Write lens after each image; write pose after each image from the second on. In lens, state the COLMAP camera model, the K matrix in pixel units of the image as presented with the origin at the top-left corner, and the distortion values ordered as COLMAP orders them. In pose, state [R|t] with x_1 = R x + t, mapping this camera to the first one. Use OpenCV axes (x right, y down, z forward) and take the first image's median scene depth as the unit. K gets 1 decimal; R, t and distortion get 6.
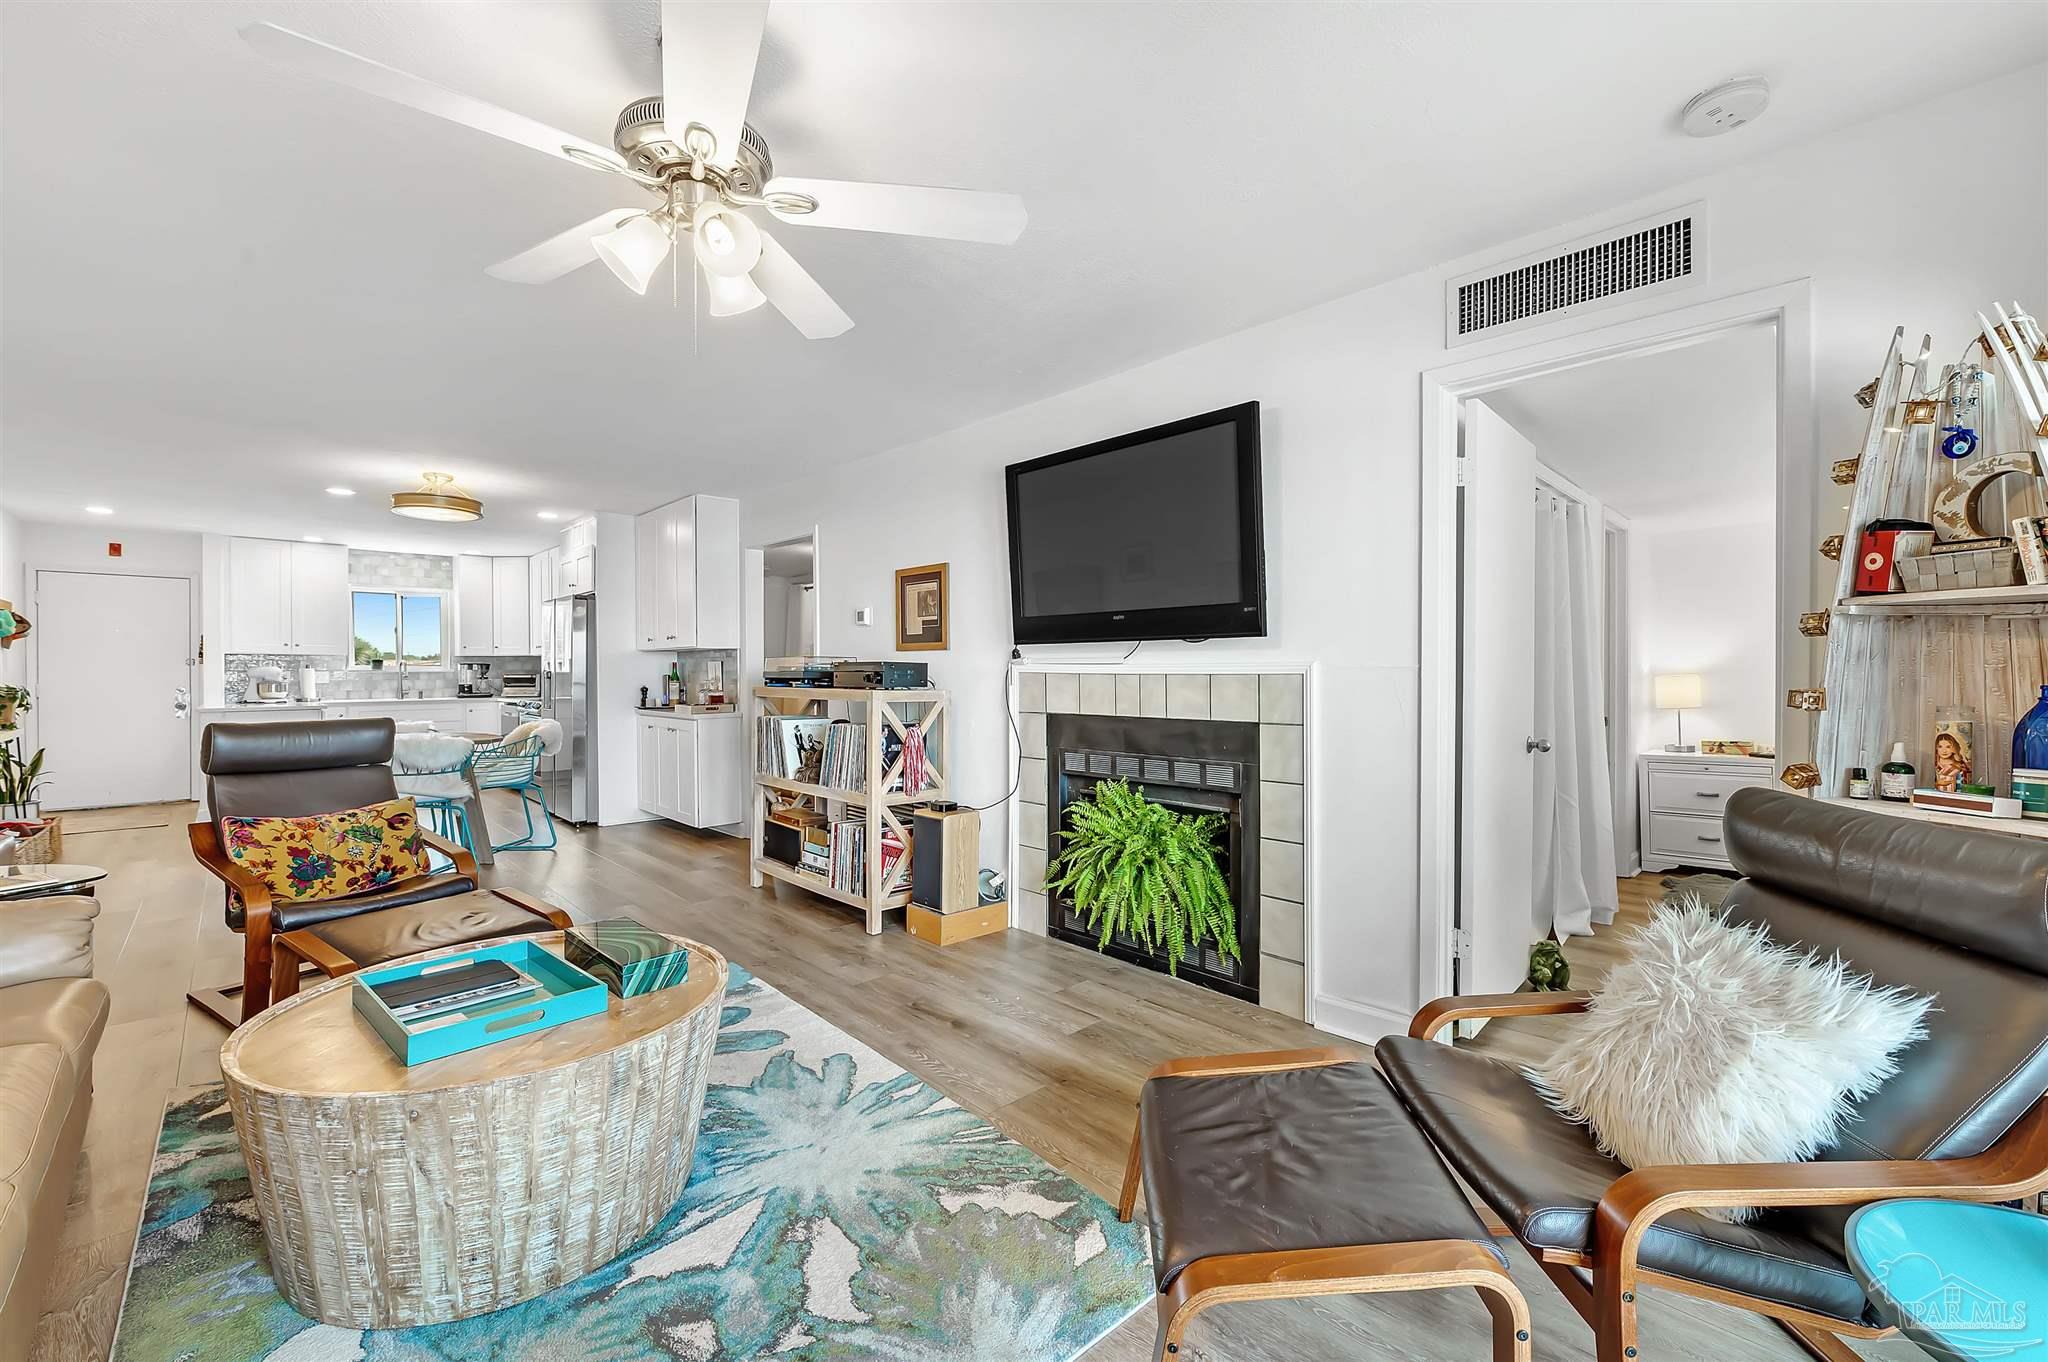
lens RADIAL K [[821.7, 0, 1027.3], [0, 821.7, 676.6], [0, 0, 1]] dist [-0.008048, -0.000201]
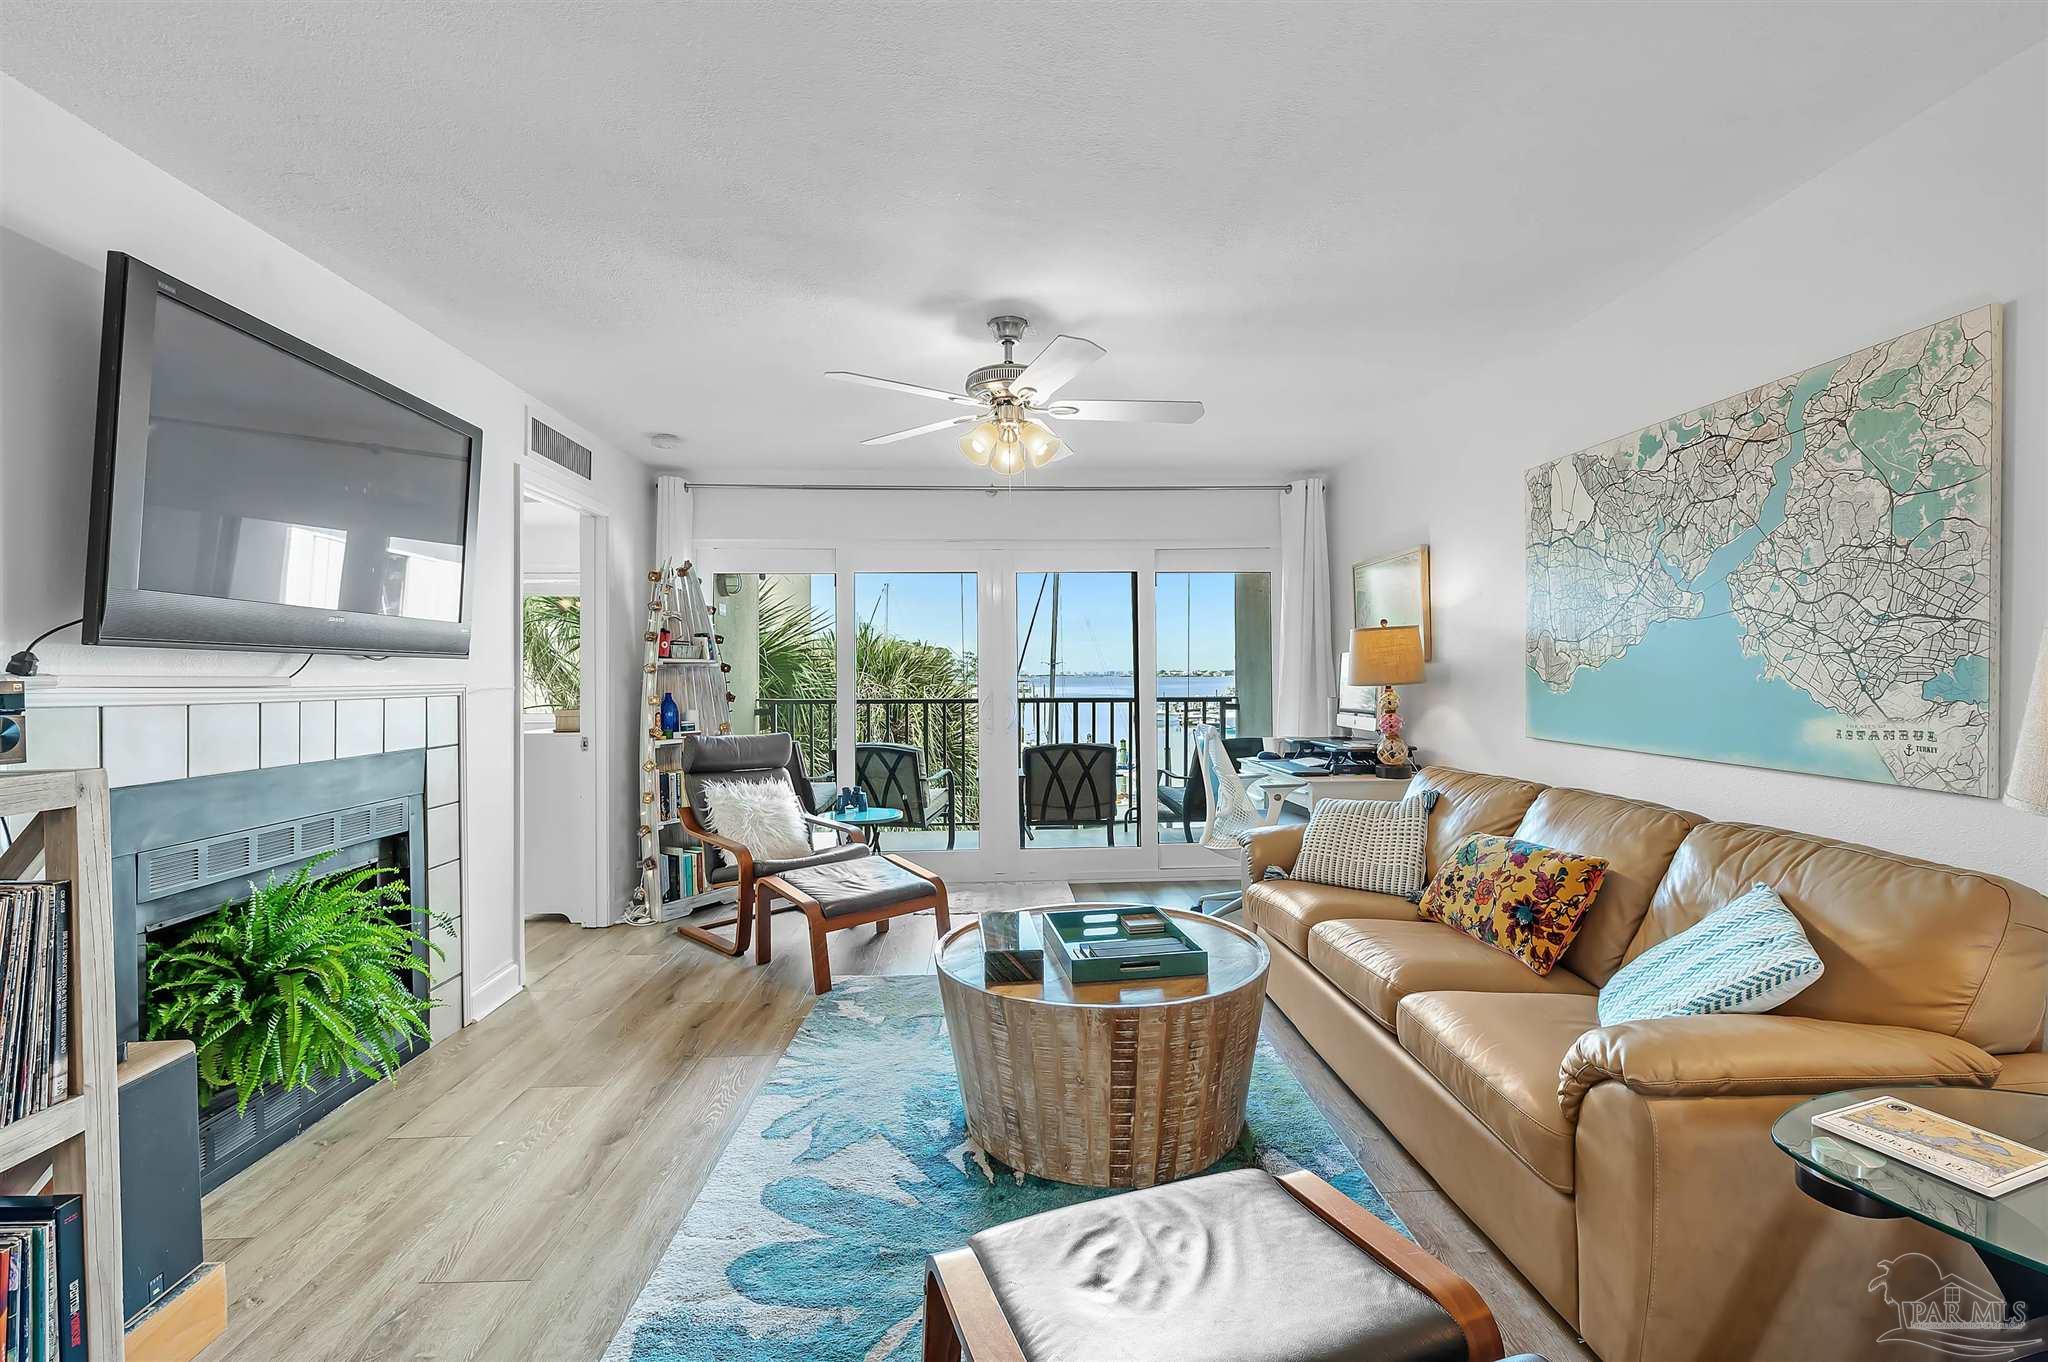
lens RADIAL K [[871.0, 0, 1029.8], [0, 871.0, 677.4], [0, 0, 1]] dist [-0.006957, -0.000190]
pose [[-0.755620, 0.007250, 0.654970, -0.860837], [0.013331, 0.999902, 0.004311, -0.019538], [-0.654875, 0.011989, -0.755642, 1.245788]]
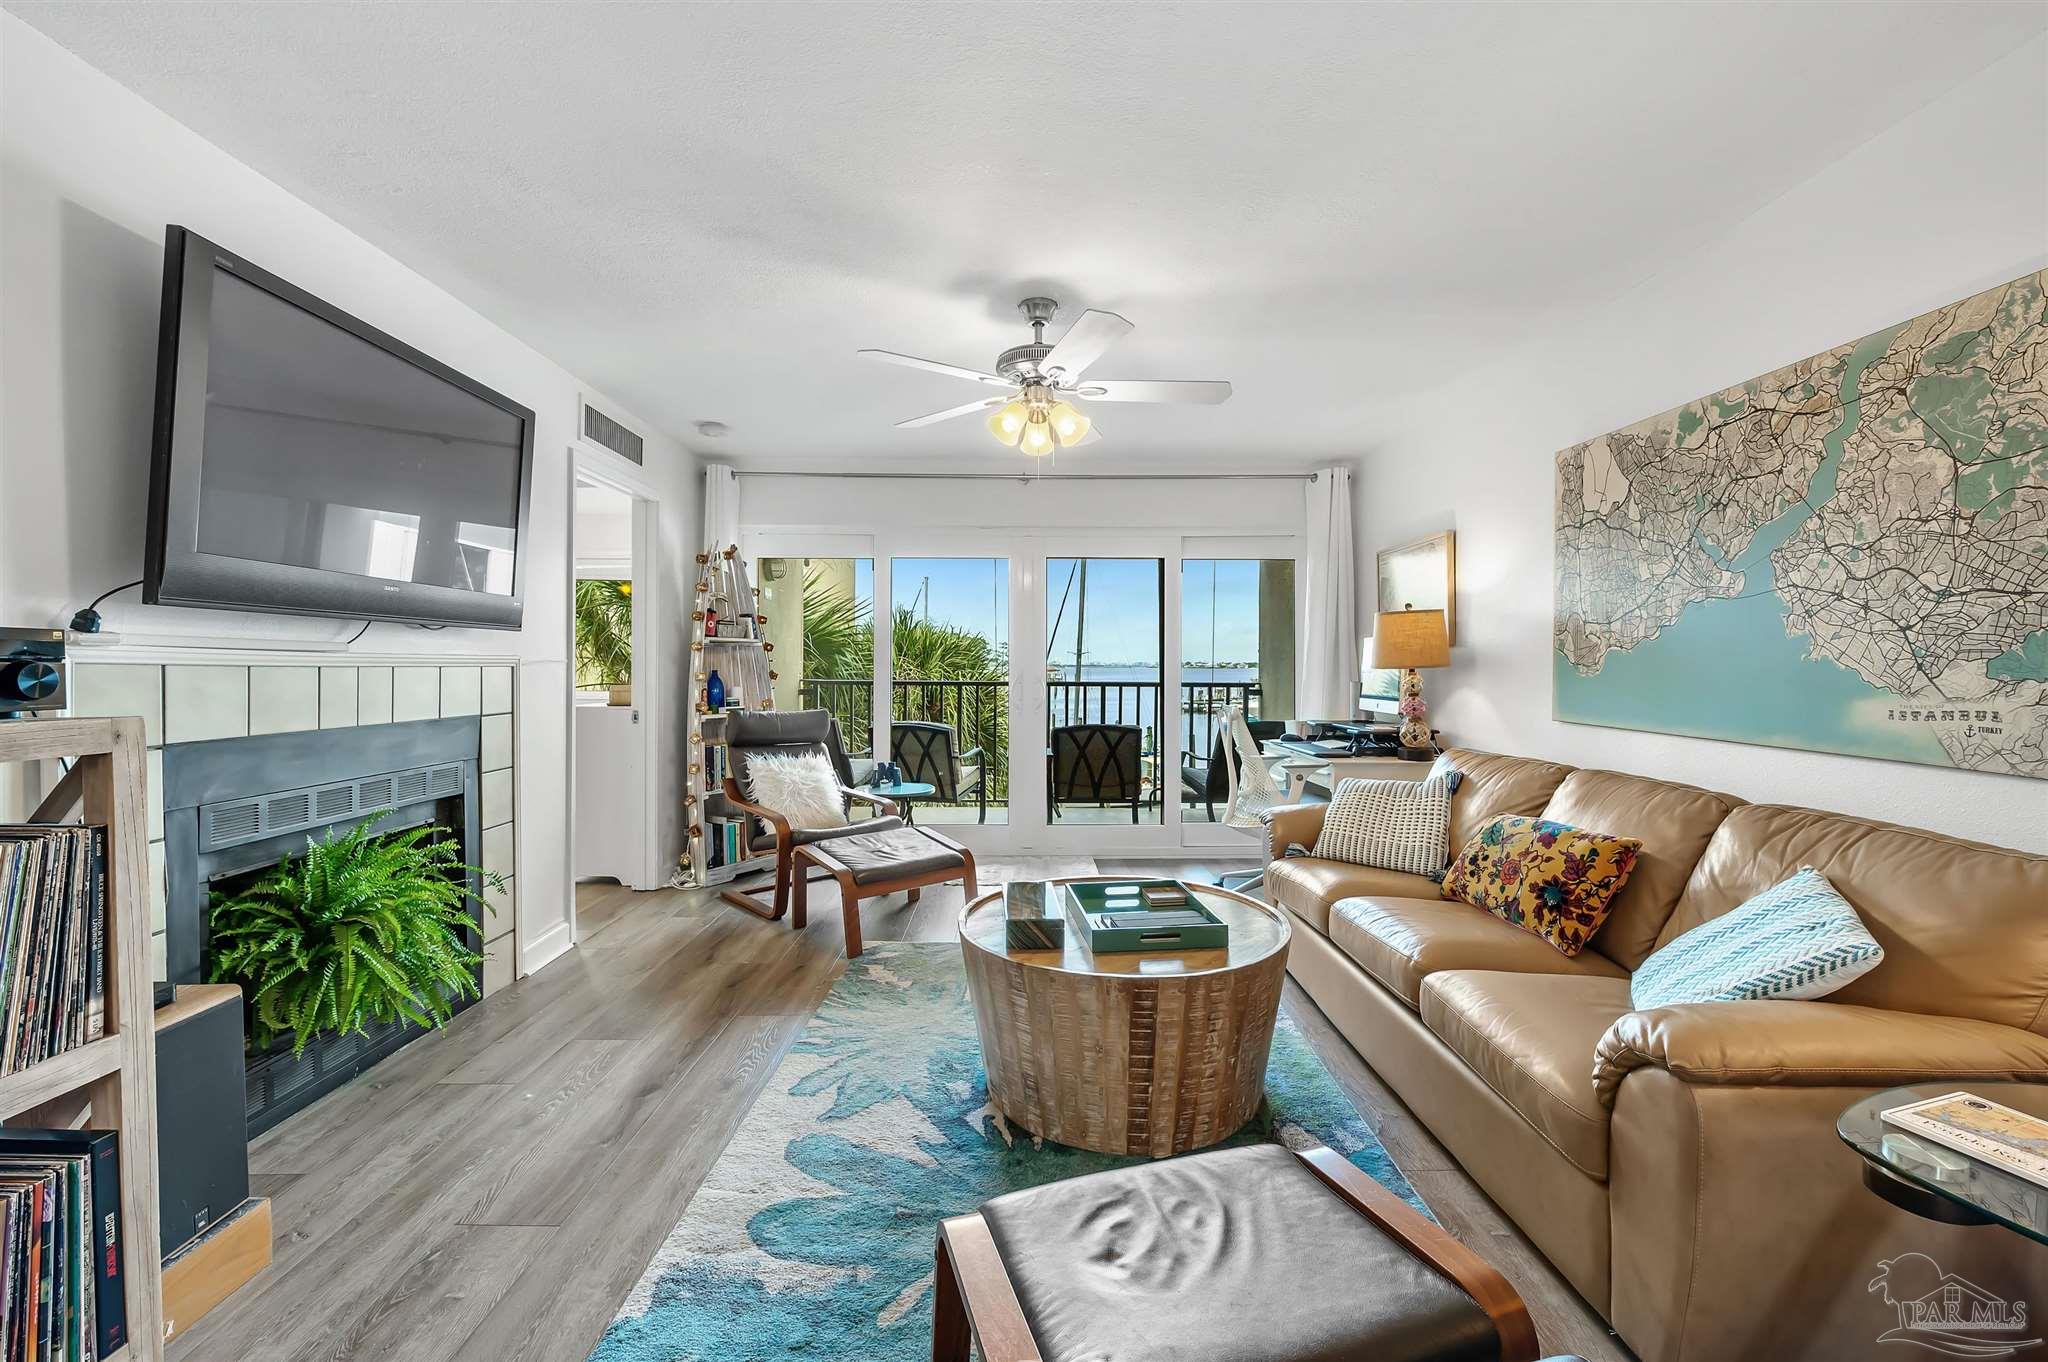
lens RADIAL K [[821.7, 0, 1027.3], [0, 821.7, 676.6], [0, 0, 1]] dist [-0.008048, -0.000201]
pose [[-0.727268, -0.008464, 0.686301, -0.842548], [0.002673, 0.999881, 0.015164, -0.003874], [-0.686348, 0.012863, -0.727159, 1.214372]]
